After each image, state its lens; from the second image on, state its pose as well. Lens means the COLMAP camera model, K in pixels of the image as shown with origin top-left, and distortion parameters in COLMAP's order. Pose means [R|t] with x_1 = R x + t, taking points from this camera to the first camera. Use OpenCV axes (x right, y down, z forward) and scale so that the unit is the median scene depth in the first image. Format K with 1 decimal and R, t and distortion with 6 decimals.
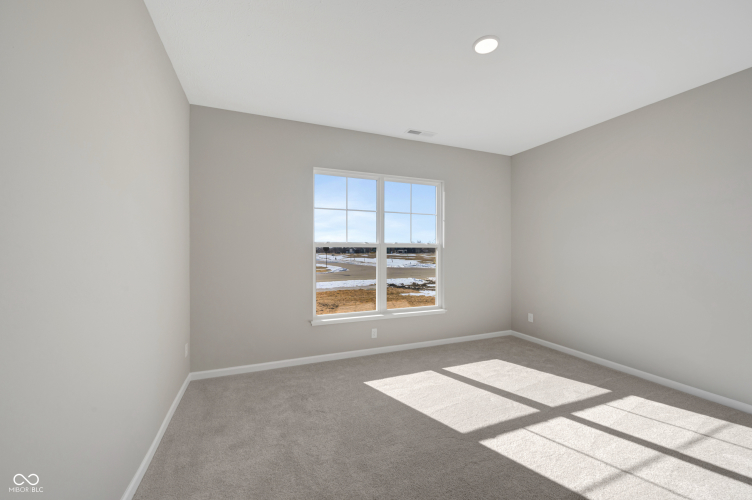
lens RADIAL K [[298.4, 0, 376.4], [0, 298.4, 252.8], [0, 0, 1]] dist [0.003496, 0.000005]
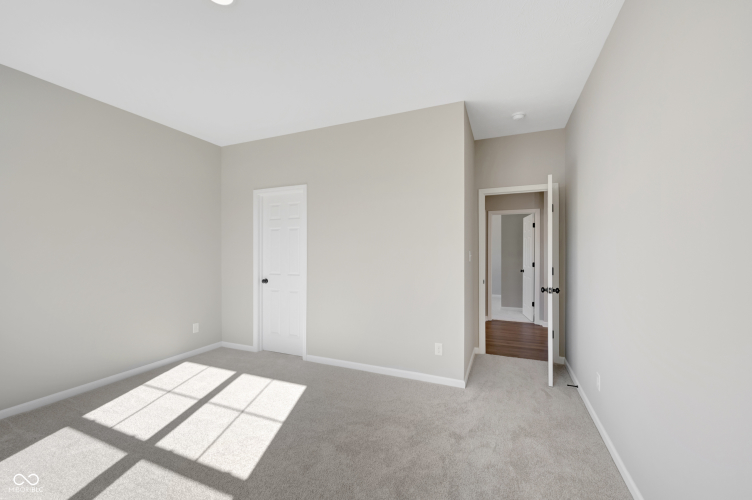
lens RADIAL K [[298.4, 0, 376.4], [0, 298.4, 252.8], [0, 0, 1]] dist [0.003496, 0.000005]
pose [[-0.708382, -0.001719, 0.705827, -0.428146], [0.003008, 0.999981, 0.005455, -0.011713], [-0.705823, 0.005987, -0.708363, 1.111698]]
